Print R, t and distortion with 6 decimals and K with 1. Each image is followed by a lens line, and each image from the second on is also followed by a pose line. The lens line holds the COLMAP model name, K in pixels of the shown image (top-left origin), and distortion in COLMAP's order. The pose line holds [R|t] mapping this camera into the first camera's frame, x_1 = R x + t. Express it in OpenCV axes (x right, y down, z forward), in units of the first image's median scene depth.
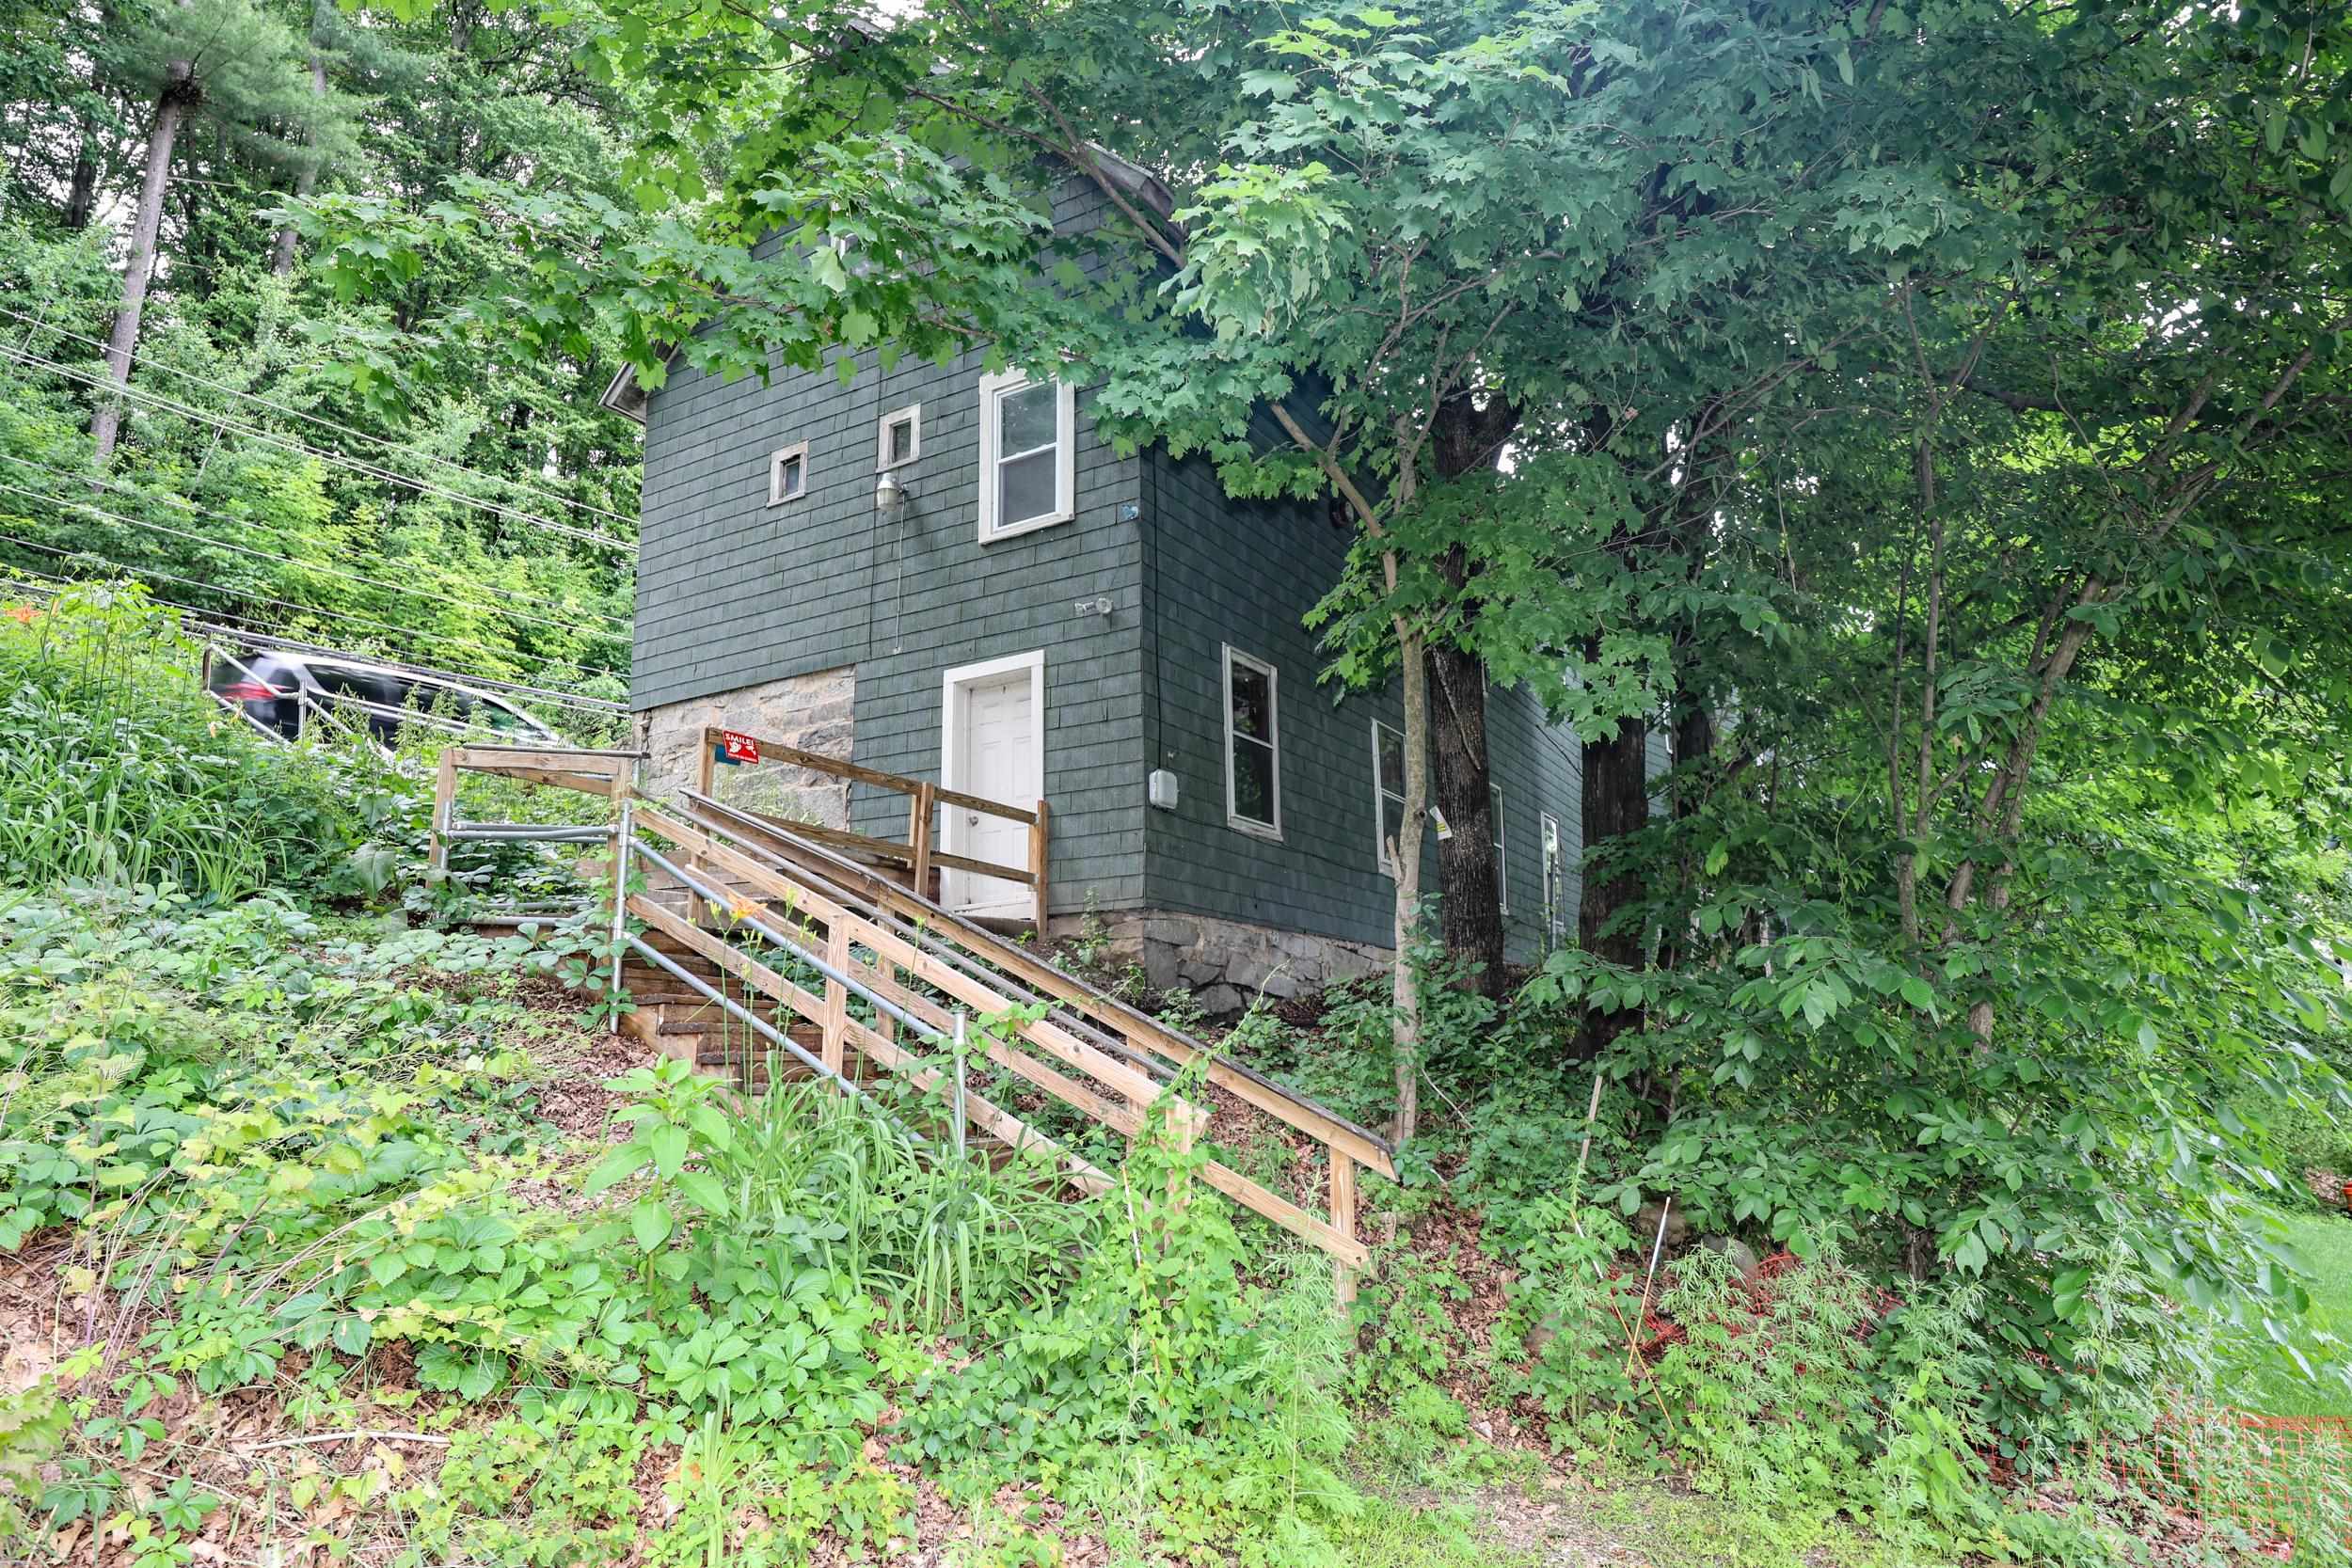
lens RADIAL K [[1453.6, 0, 1189.9], [0, 1453.6, 786.7], [0, 0, 1]] dist [0.004256, -0.000280]
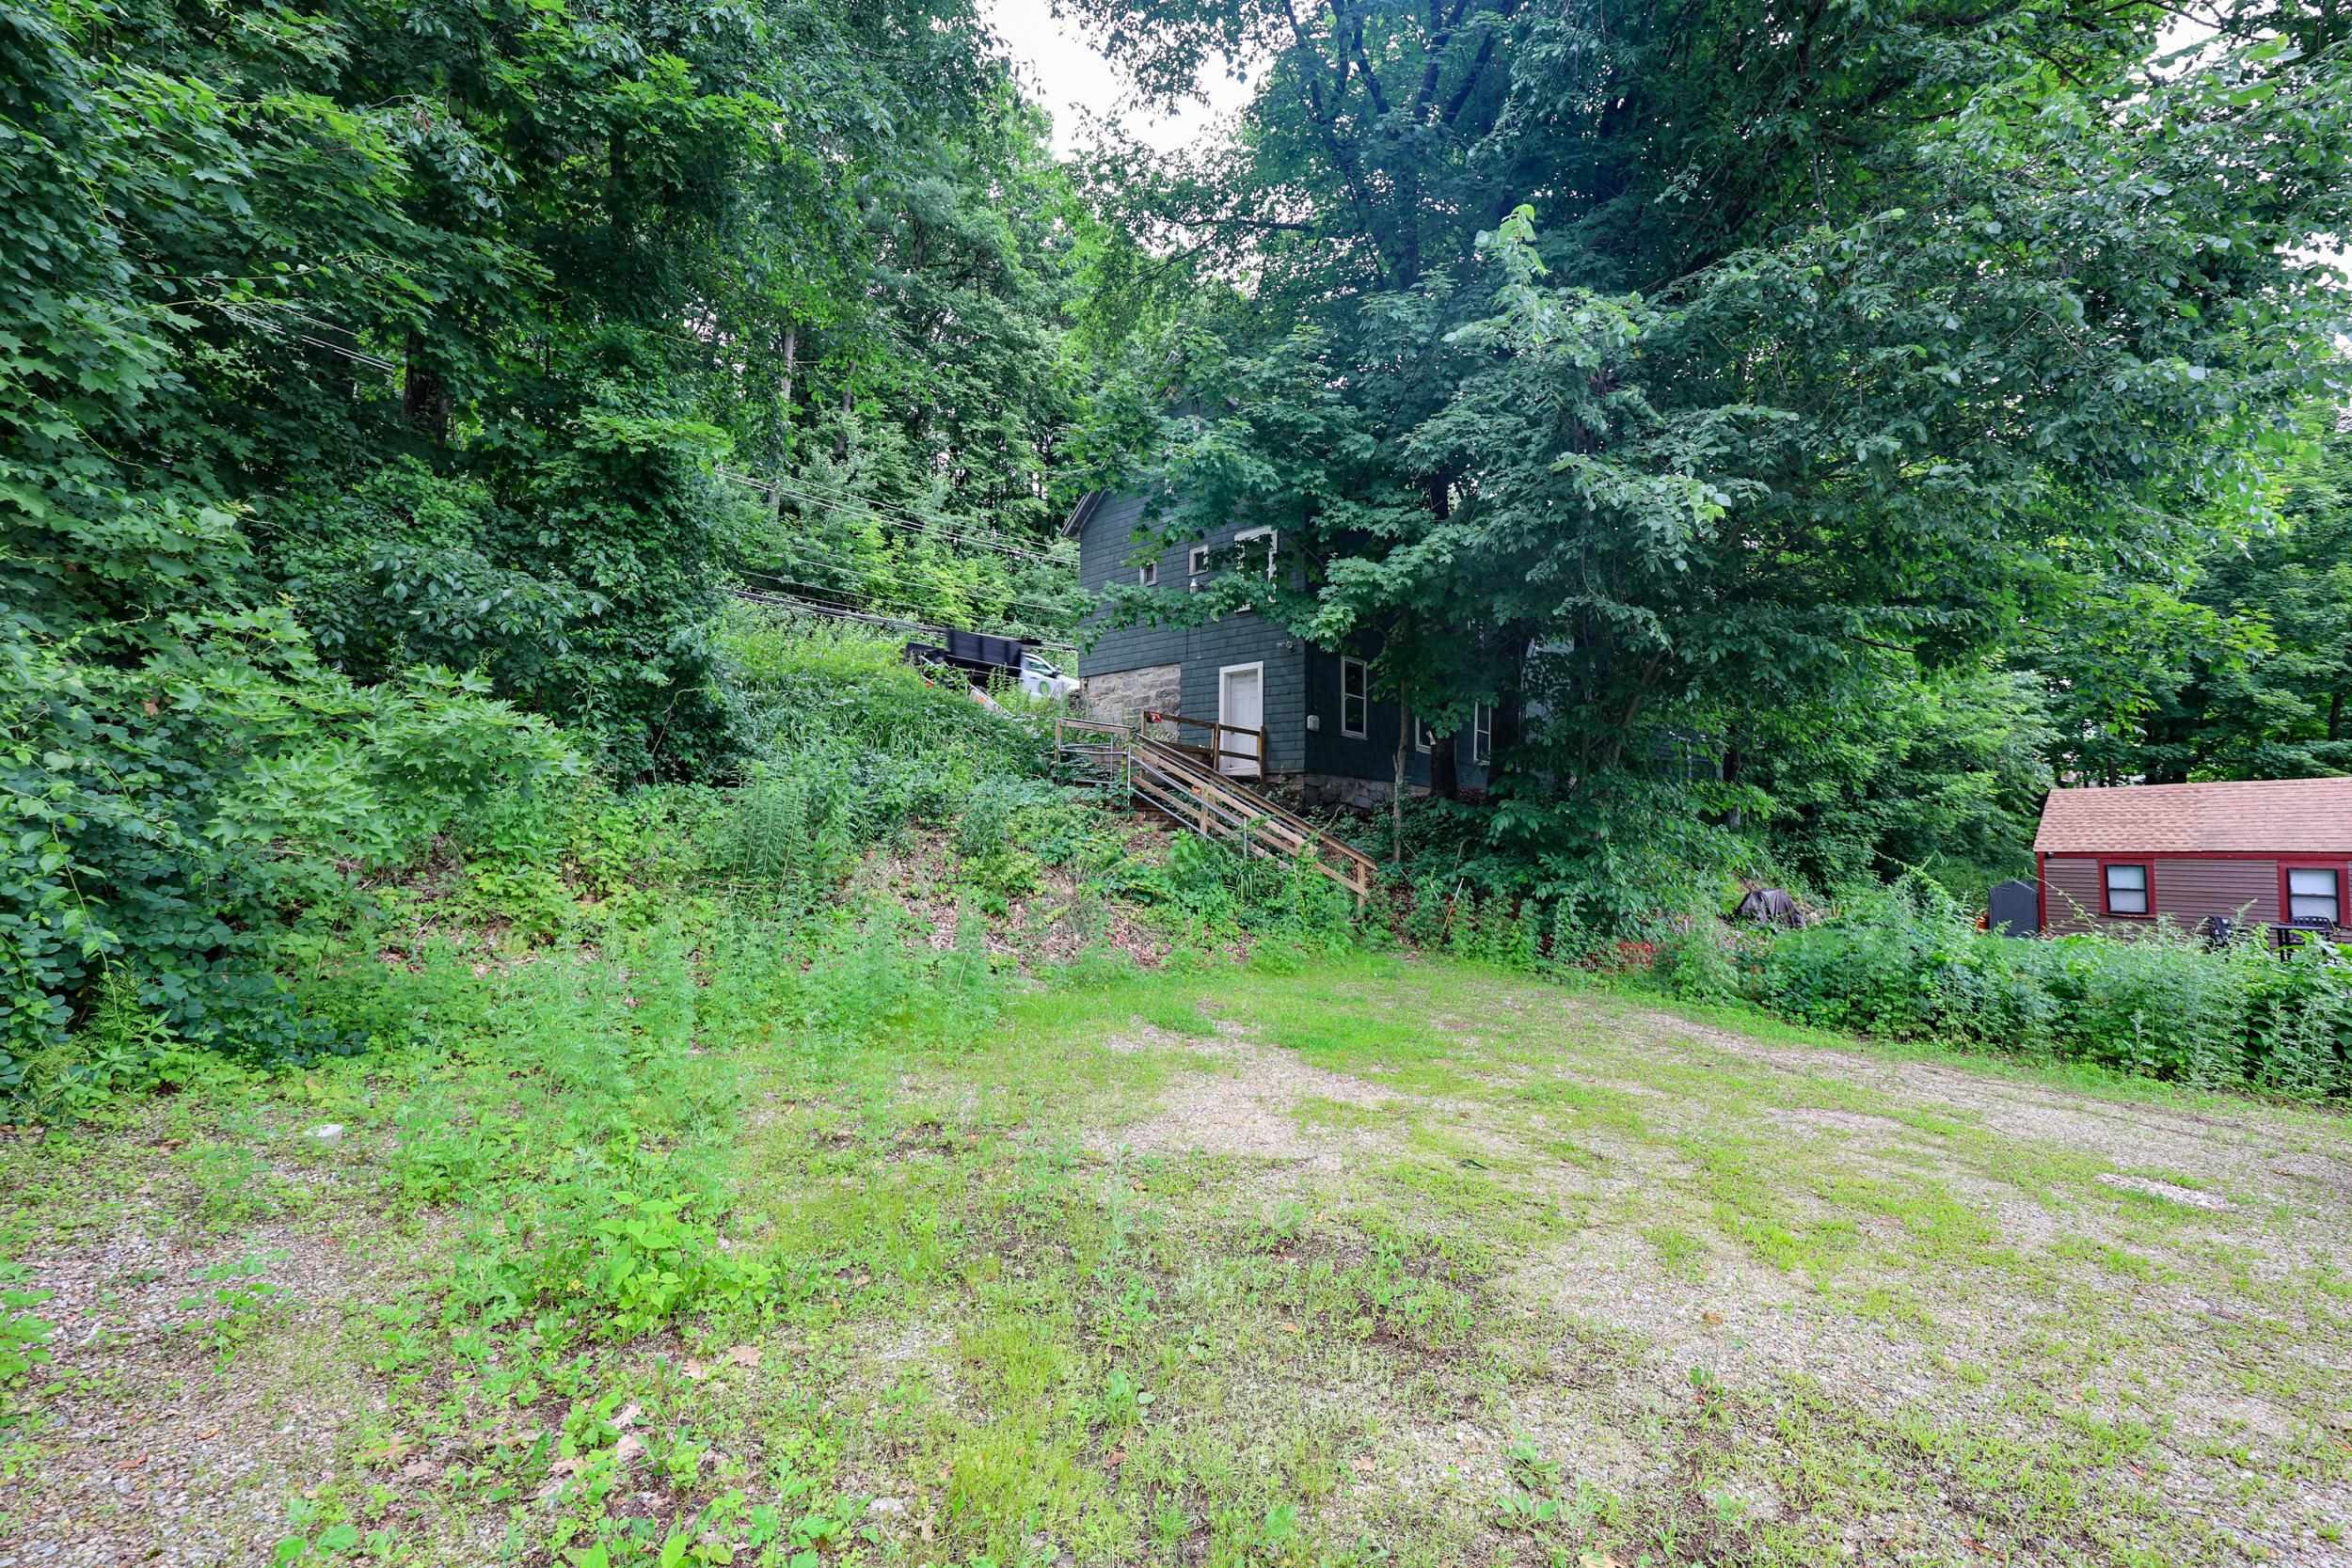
lens RADIAL K [[937.8, 0, 1163.5], [0, 937.8, 784.6], [0, 0, 1]] dist [-0.010760, 0.000191]
pose [[0.982042, 0.015246, -0.188045, 0.039981], [0.009911, 0.991184, 0.132119, -0.131519], [0.188402, -0.131610, 0.973234, -0.718607]]
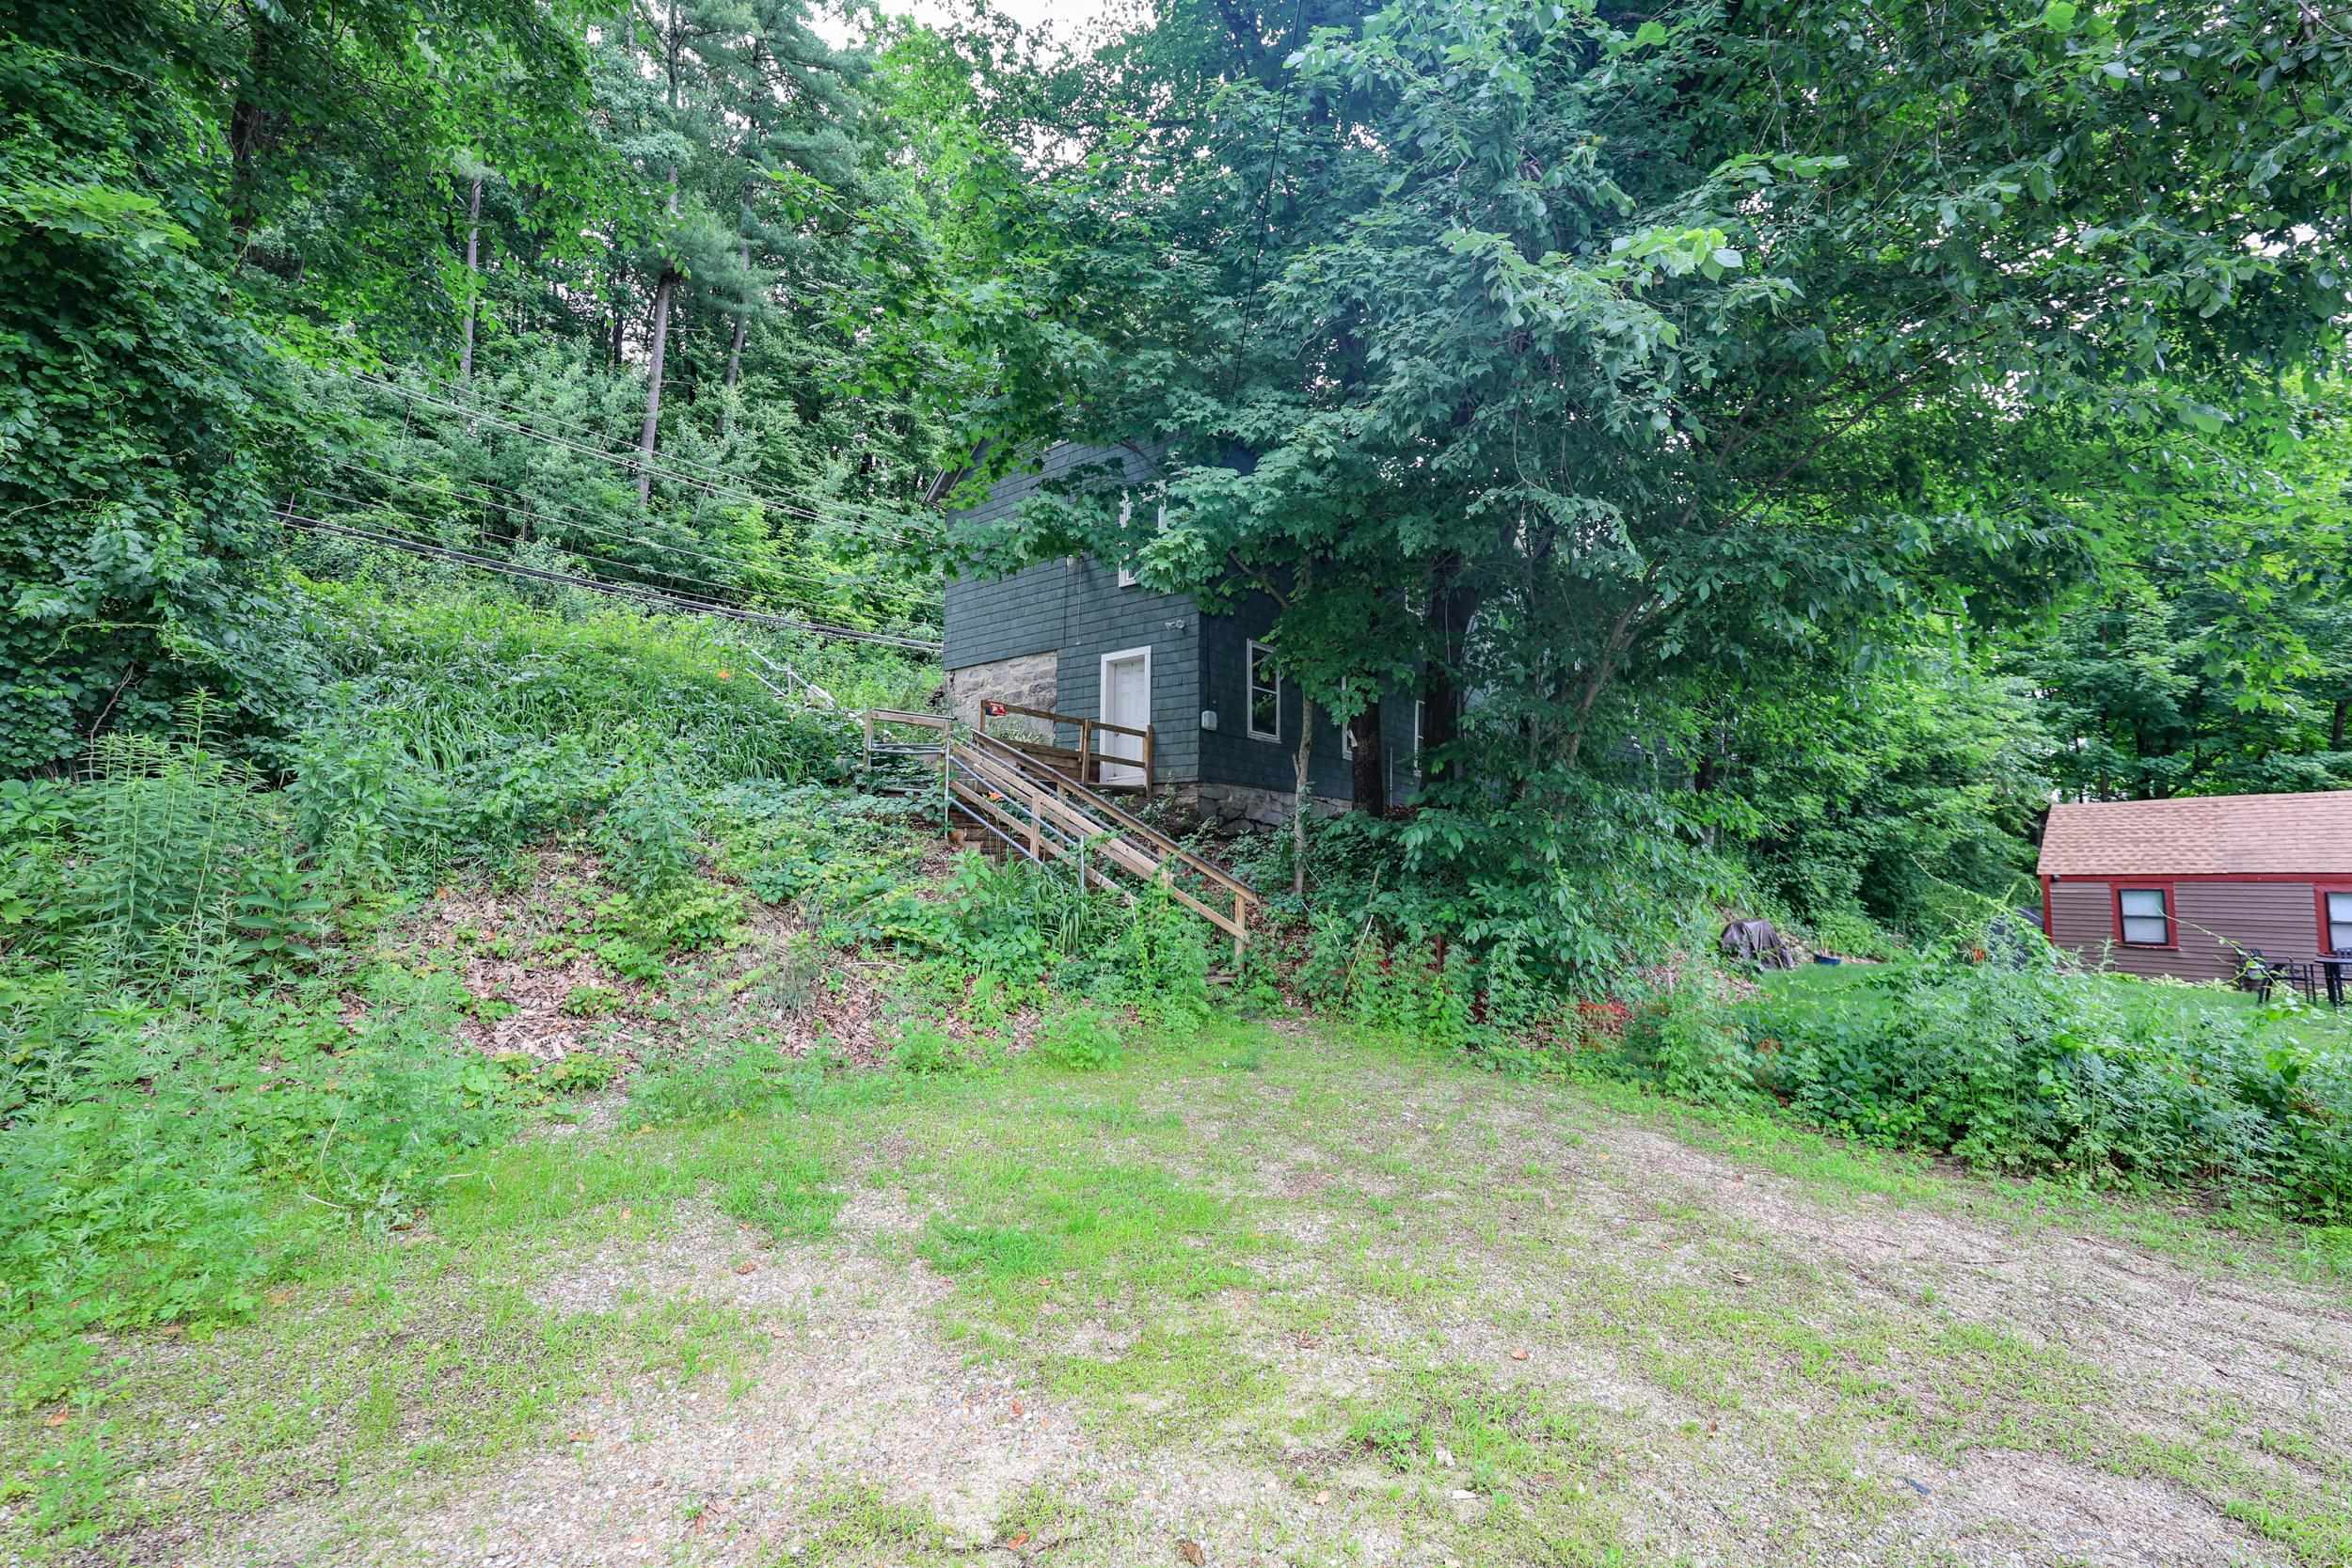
lens RADIAL K [[976.8, 0, 1176.0], [0, 976.8, 784.0], [0, 0, 1]] dist [-0.001533, -0.000413]
pose [[0.991522, 0.010183, -0.129536, 0.136187], [0.003822, 0.994208, 0.107410, -0.068237], [0.129880, -0.106994, 0.985740, -0.386418]]
